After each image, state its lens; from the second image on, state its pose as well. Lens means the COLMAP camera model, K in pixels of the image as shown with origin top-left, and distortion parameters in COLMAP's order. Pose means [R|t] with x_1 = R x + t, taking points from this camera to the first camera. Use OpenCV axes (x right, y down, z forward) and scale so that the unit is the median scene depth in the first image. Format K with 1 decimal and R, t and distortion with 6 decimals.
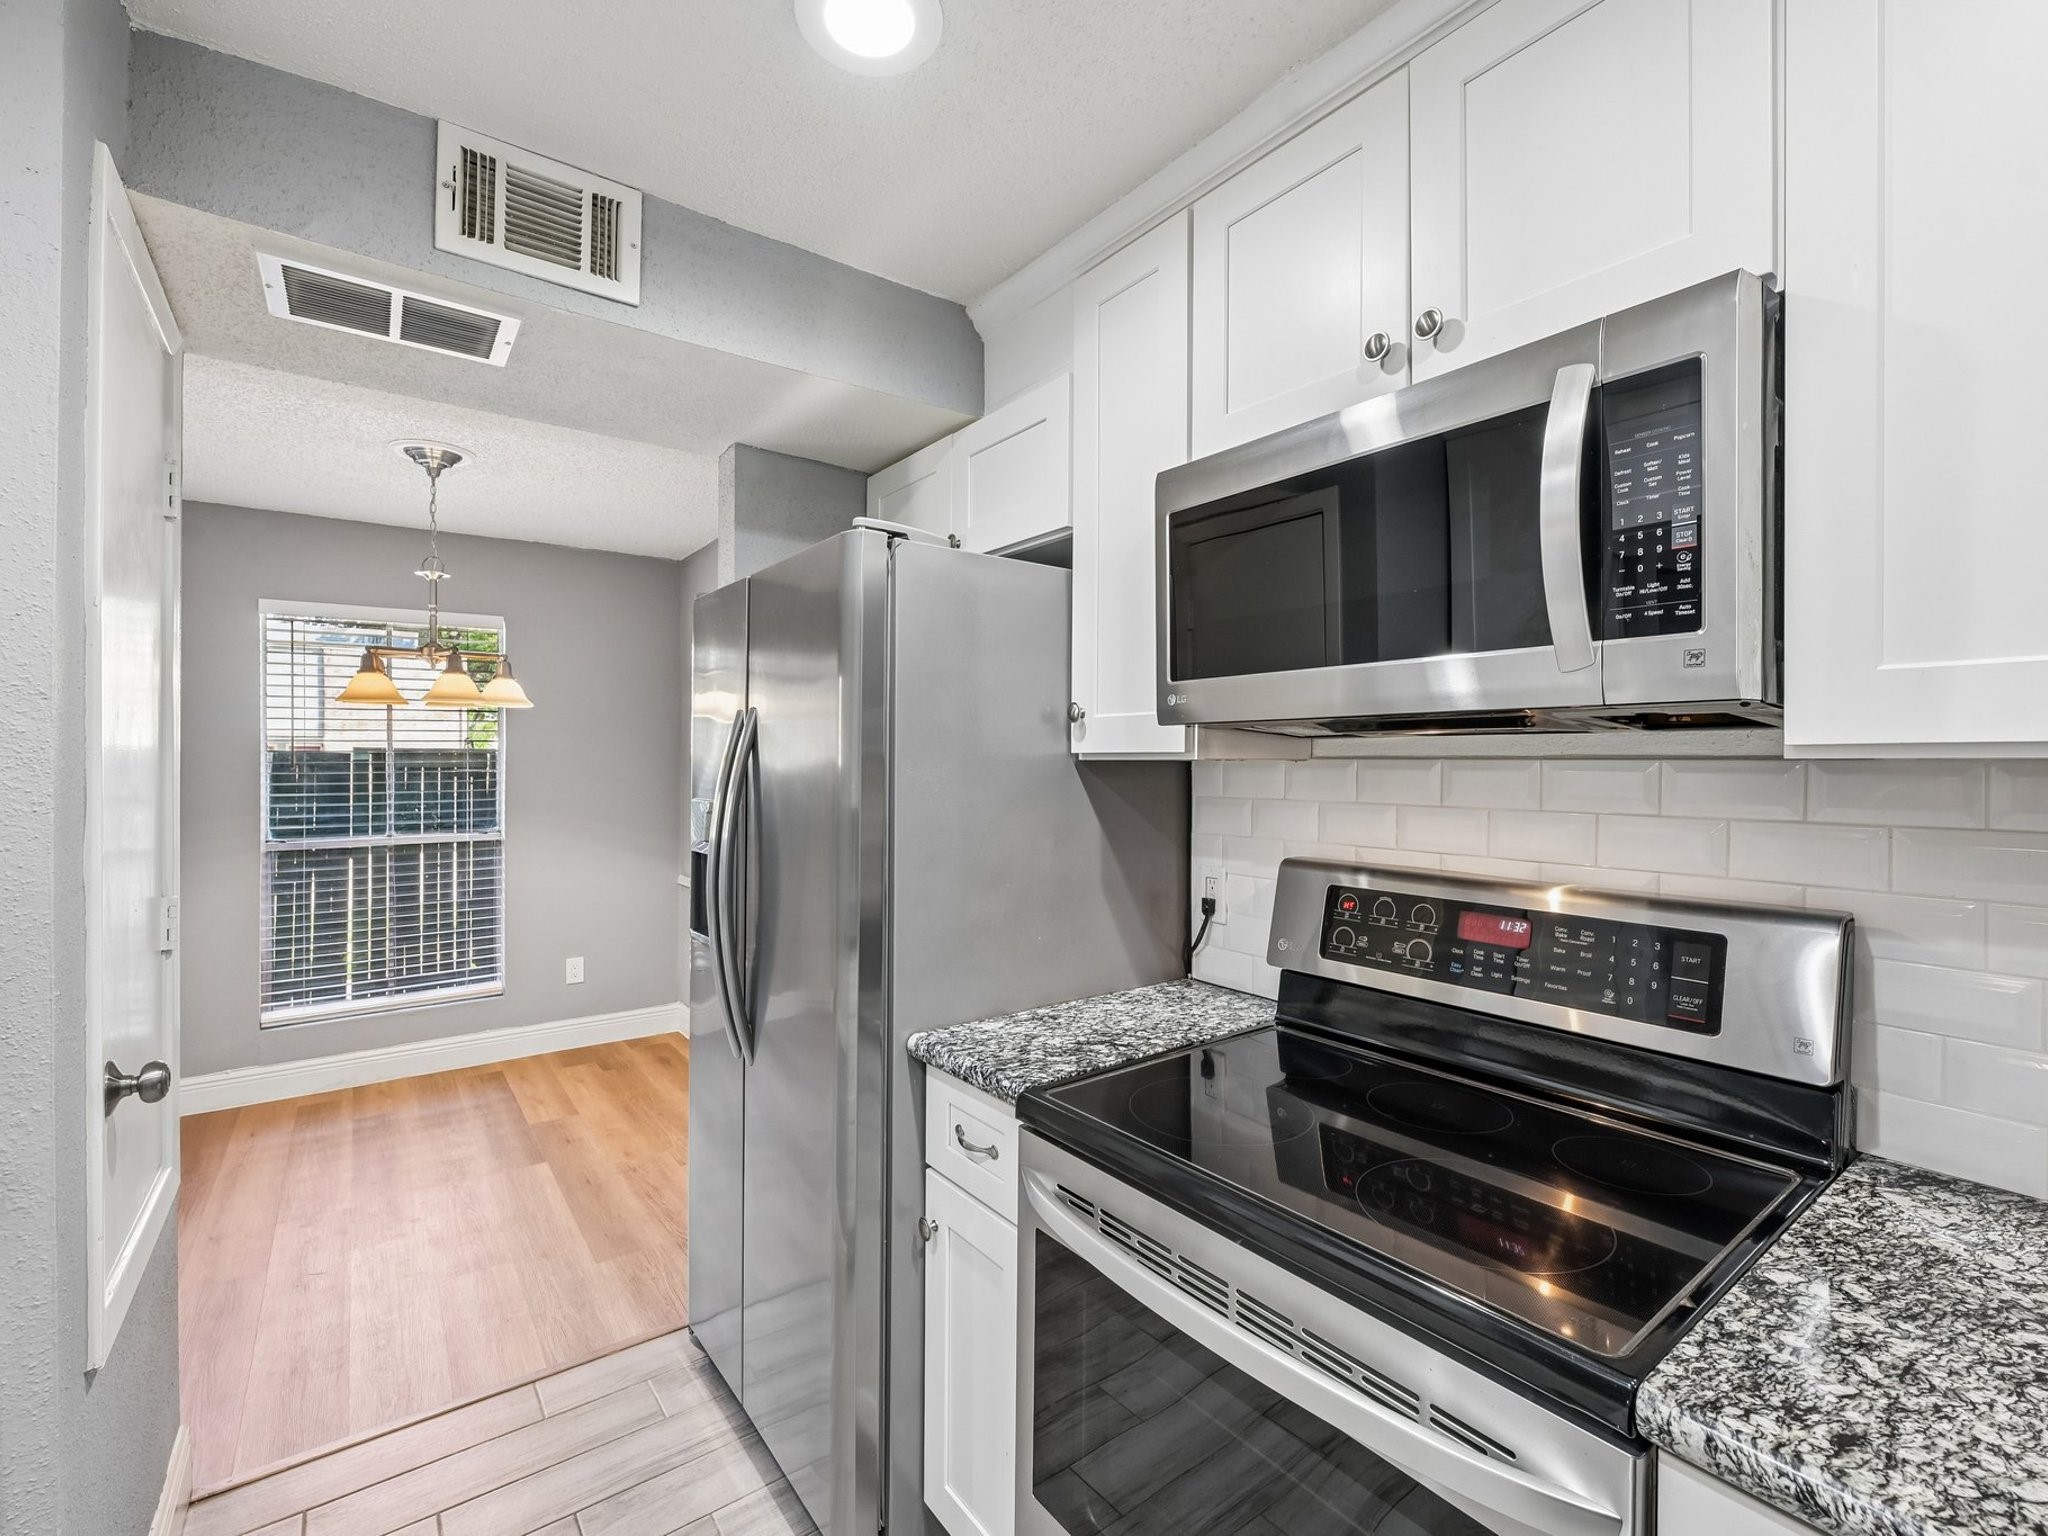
lens RADIAL K [[914.5, 0, 1029.5], [0, 914.5, 763.1], [0, 0, 1]] dist [-0.000425, -0.000503]
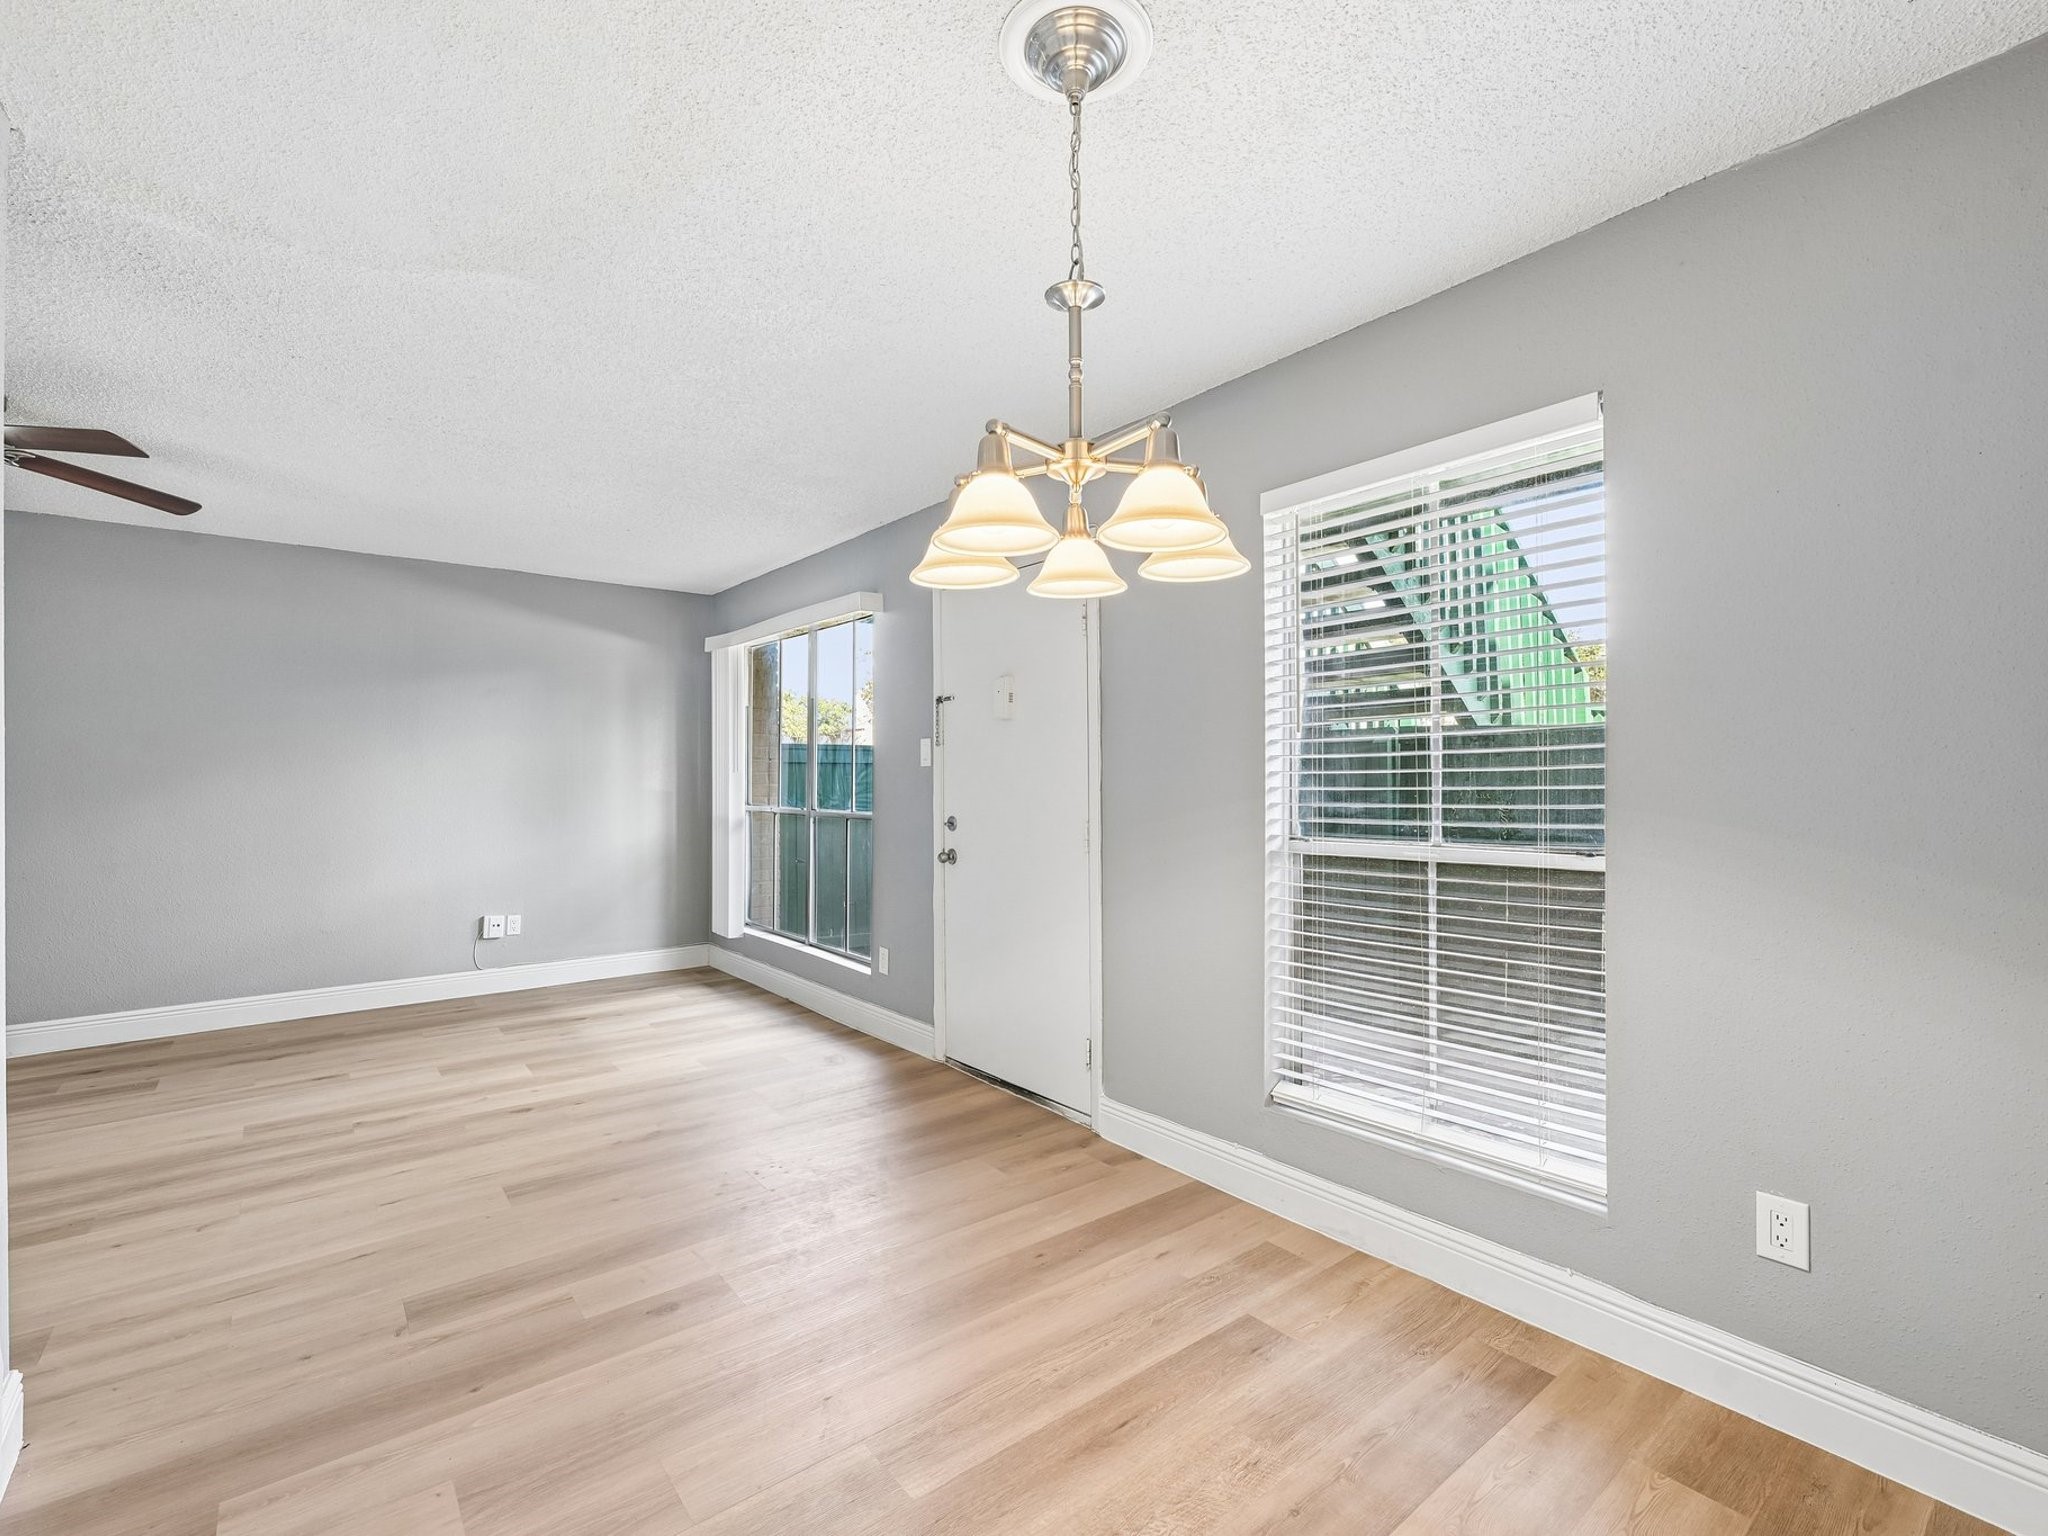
lens RADIAL K [[912.0, 0, 1033.7], [0, 912.0, 772.8], [0, 0, 1]] dist [-0.001503, 0.000056]
pose [[0.051188, -0.004175, -0.998680, -0.341083], [0.002480, 0.999989, -0.004053, 0.089251], [0.998686, -0.002269, 0.051197, 1.836607]]
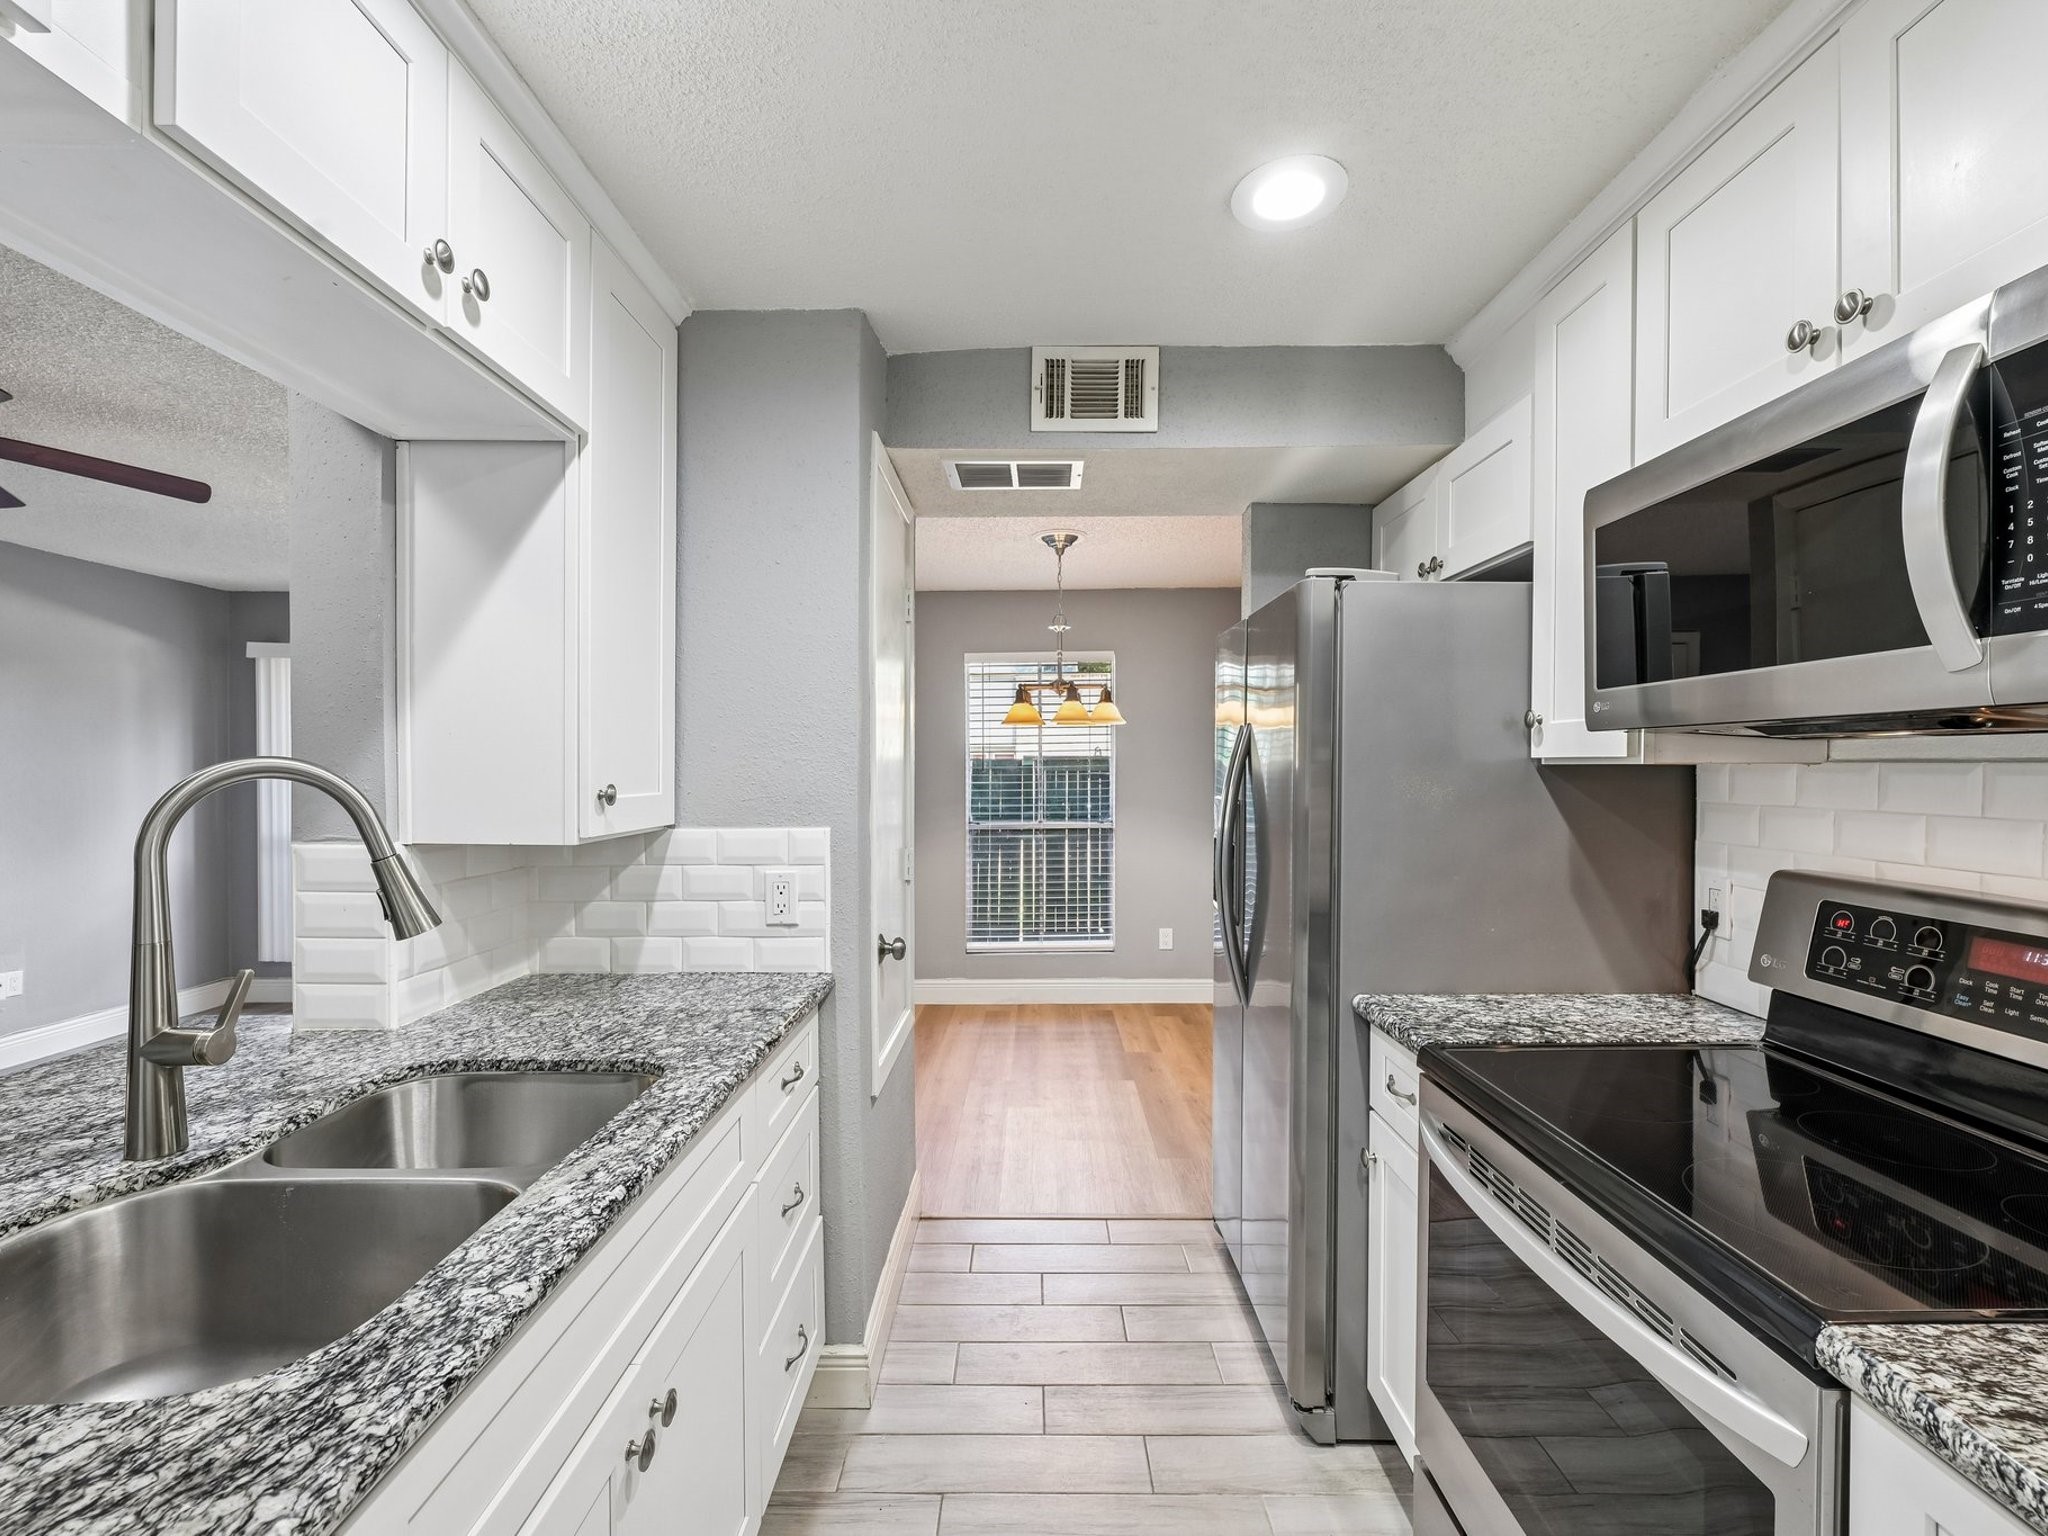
lens RADIAL K [[912.0, 0, 1033.7], [0, 912.0, 772.8], [0, 0, 1]] dist [-0.001503, 0.000056]
pose [[0.801796, 0.001440, -0.597597, 0.230737], [0.002722, 0.999978, 0.006062, -0.001813], [0.597592, -0.006488, 0.801774, -0.194516]]
